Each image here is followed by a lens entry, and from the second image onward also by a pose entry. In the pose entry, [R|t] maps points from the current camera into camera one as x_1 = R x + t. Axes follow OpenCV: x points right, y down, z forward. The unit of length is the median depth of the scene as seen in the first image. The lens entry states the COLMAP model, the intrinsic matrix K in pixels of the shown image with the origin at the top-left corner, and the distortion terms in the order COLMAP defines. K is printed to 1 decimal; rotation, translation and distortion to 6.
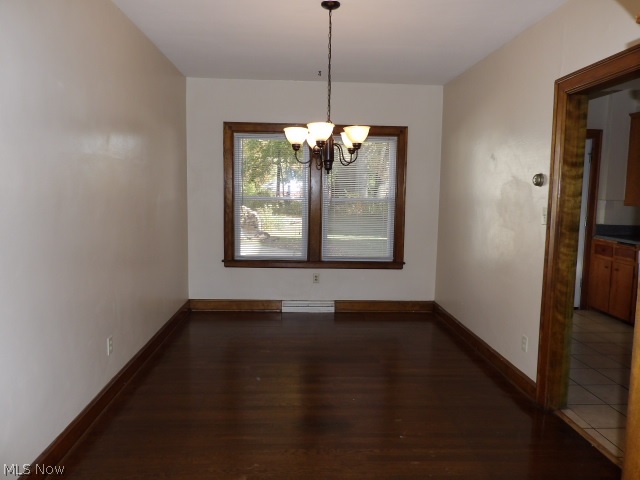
lens RADIAL K [[466.0, 0, 309.5], [0, 466.0, 237.6], [0, 0, 1]] dist [-0.007721, 0.008159]
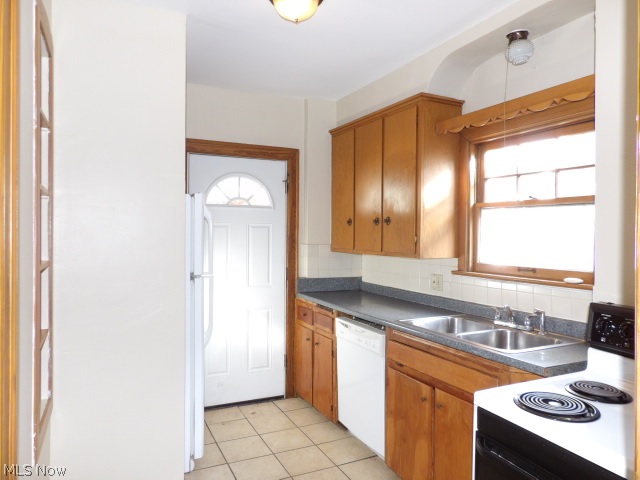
lens RADIAL K [[466.0, 0, 309.5], [0, 466.0, 237.6], [0, 0, 1]] dist [-0.007721, 0.008159]
pose [[0.932338, -0.016834, 0.361195, 0.385130], [0.047168, 0.996043, -0.075329, -0.036749], [-0.358497, 0.087269, 0.929443, 0.325399]]
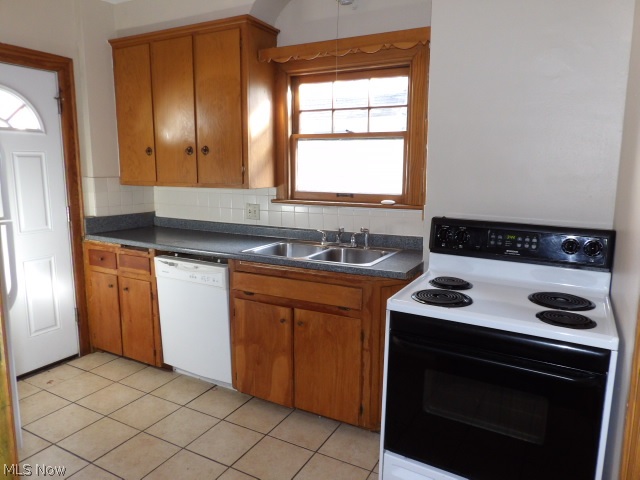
lens RADIAL K [[466.0, 0, 309.5], [0, 466.0, 237.6], [0, 0, 1]] dist [-0.007721, 0.008159]
pose [[0.543154, -0.146944, 0.826675, 0.275213], [0.091571, 0.989061, 0.115643, -0.047855], [-0.834625, 0.012887, 0.550668, 0.430797]]
